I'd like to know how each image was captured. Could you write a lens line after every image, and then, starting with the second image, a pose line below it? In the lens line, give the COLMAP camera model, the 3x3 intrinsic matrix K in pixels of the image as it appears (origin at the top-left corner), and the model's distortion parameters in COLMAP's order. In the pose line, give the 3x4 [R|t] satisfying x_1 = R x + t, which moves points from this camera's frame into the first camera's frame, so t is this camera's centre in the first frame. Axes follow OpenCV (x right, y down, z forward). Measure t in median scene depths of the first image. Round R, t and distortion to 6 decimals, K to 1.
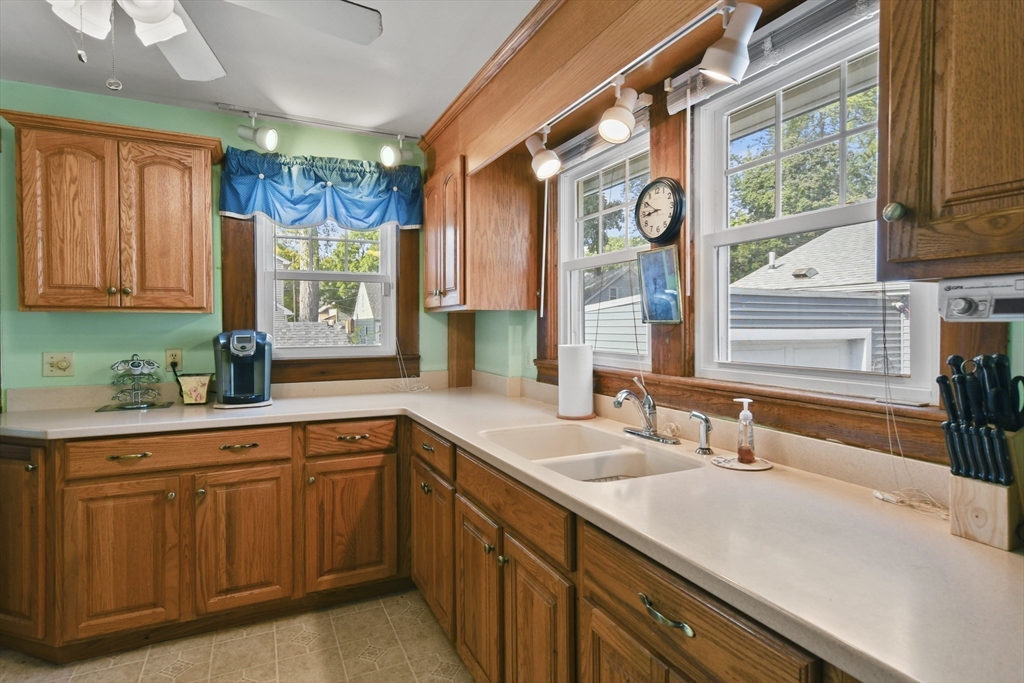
lens RADIAL K [[540.2, 0, 511.1], [0, 540.2, 329.0], [0, 0, 1]] dist [0.000216, -0.000031]
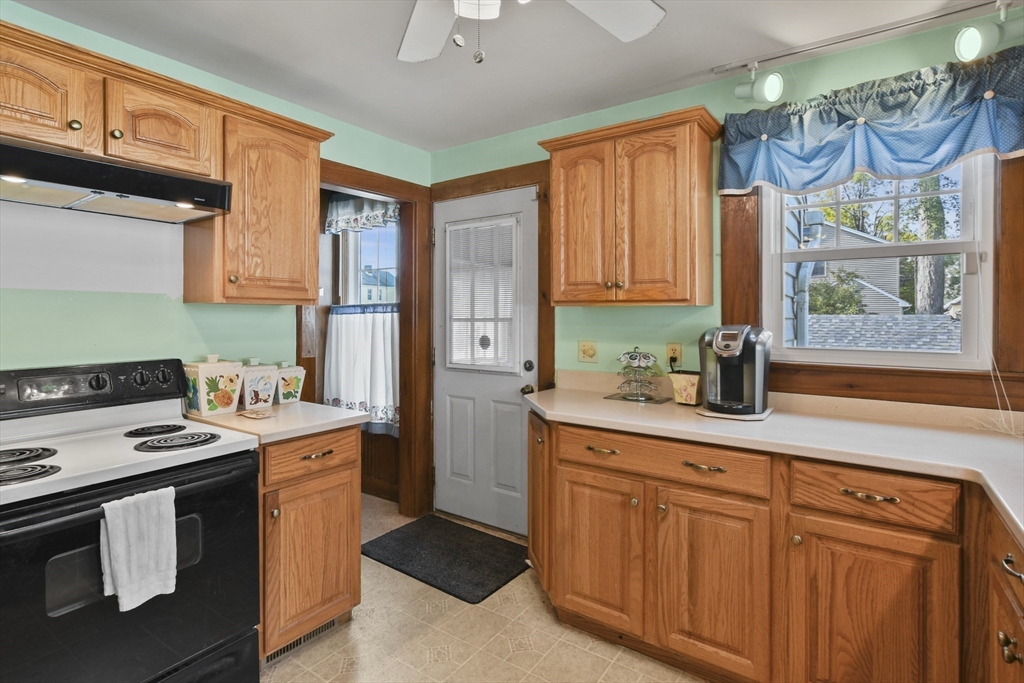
lens RADIAL K [[504.9, 0, 510.7], [0, 504.9, 317.2], [0, 0, 1]] dist [-0.003389, 0.000672]
pose [[0.489485, 0.006342, -0.871989, 0.020226], [-0.012381, 0.999923, 0.000322, -0.006618], [0.871924, 0.010638, 0.489526, 0.337386]]
